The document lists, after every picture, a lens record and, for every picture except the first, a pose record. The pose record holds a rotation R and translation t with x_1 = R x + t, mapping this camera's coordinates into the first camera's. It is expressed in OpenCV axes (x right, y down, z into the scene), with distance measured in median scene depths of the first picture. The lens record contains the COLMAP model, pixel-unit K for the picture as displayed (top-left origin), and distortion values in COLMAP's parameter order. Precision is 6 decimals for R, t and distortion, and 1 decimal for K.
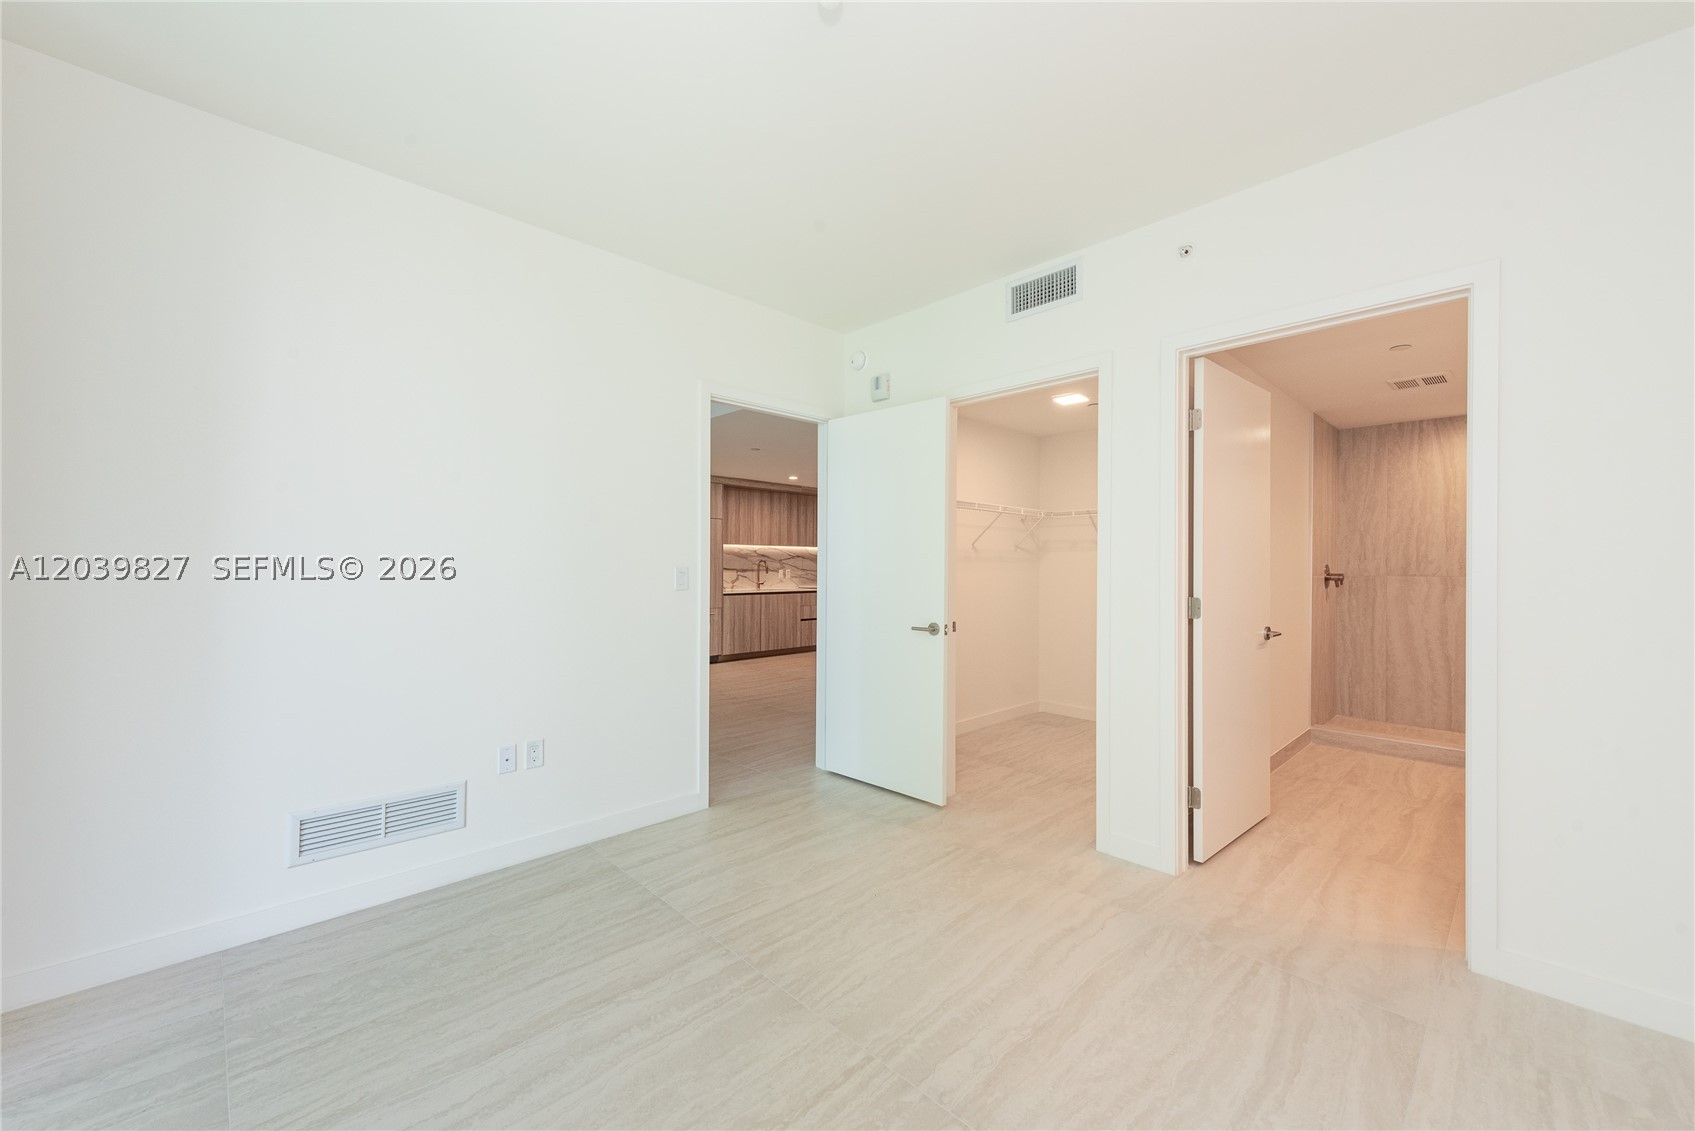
lens RADIAL K [[667.4, 0, 842.2], [0, 667.4, 572.1], [0, 0, 1]] dist [0.008370, -0.002532]
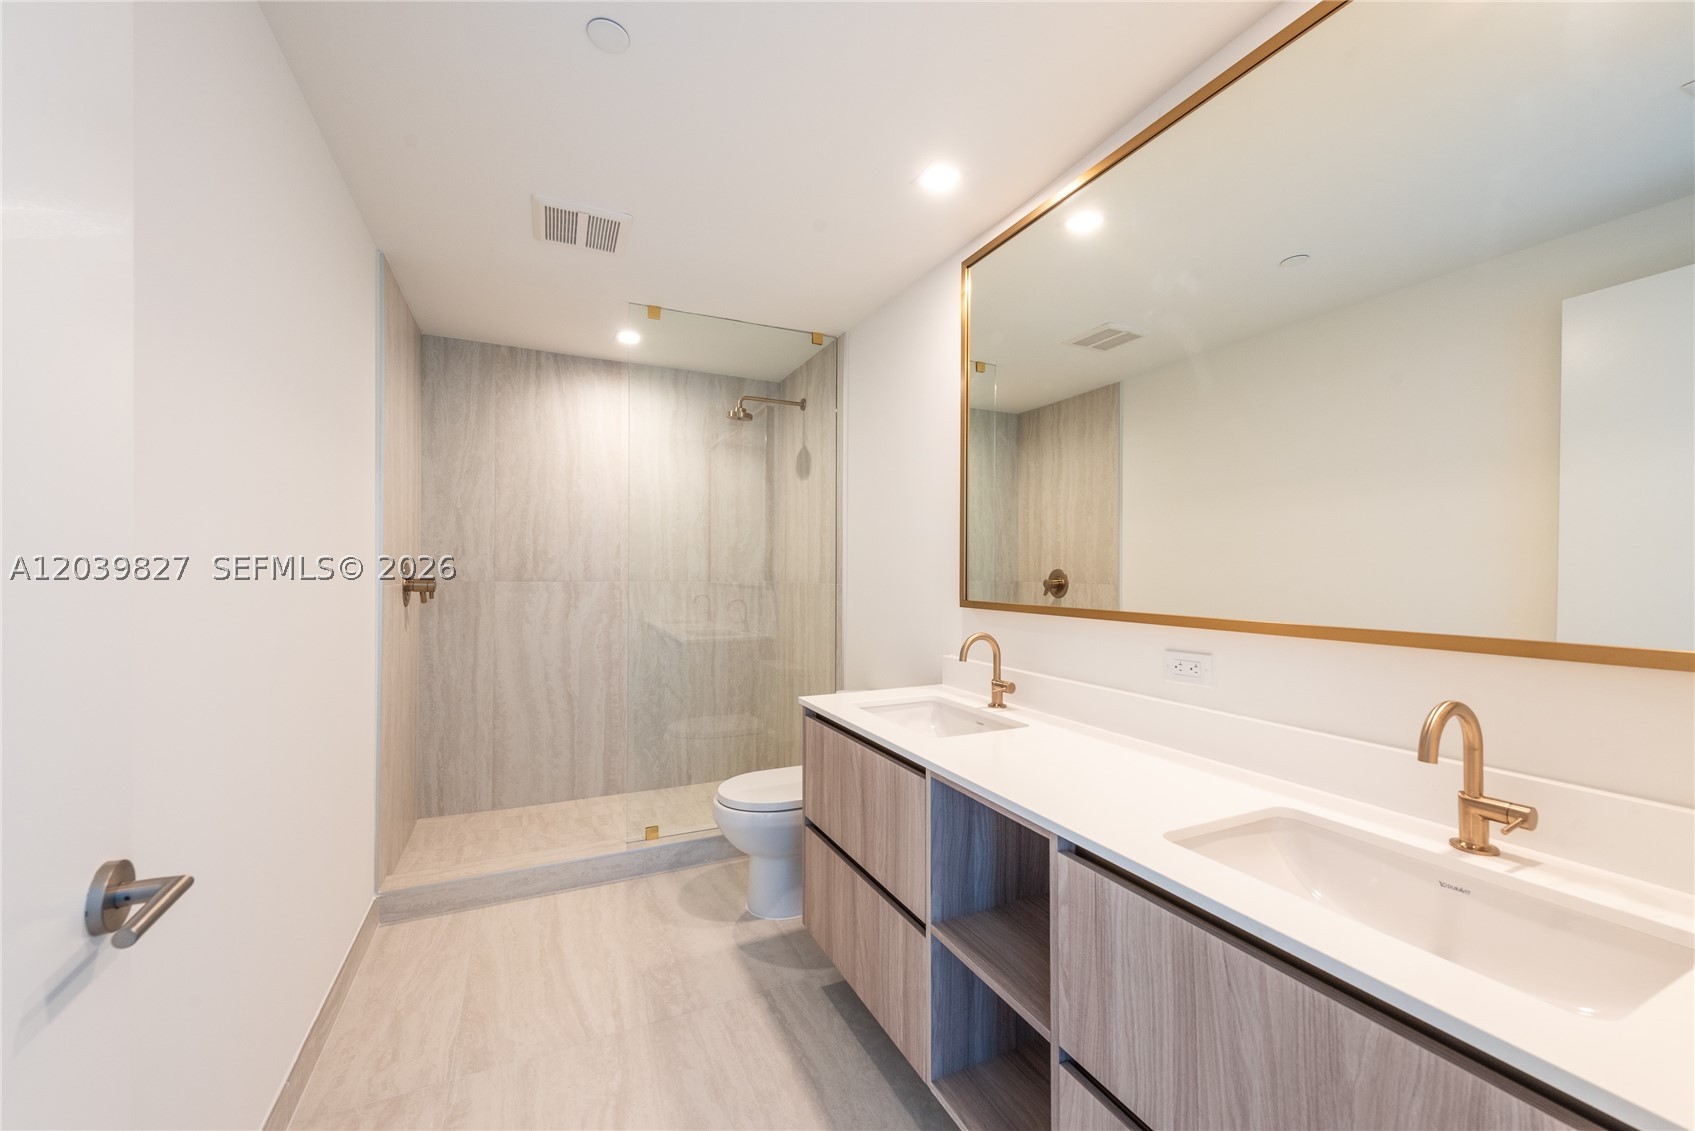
lens RADIAL K [[667.4, 0, 848.2], [0, 667.4, 569.5], [0, 0, 1]] dist [0.008370, -0.002532]
pose [[0.330244, 0.004833, 0.943883, 0.324400], [0.003907, 0.999971, -0.006487, 0.000032], [-0.943887, 0.005831, 0.330216, 0.474741]]
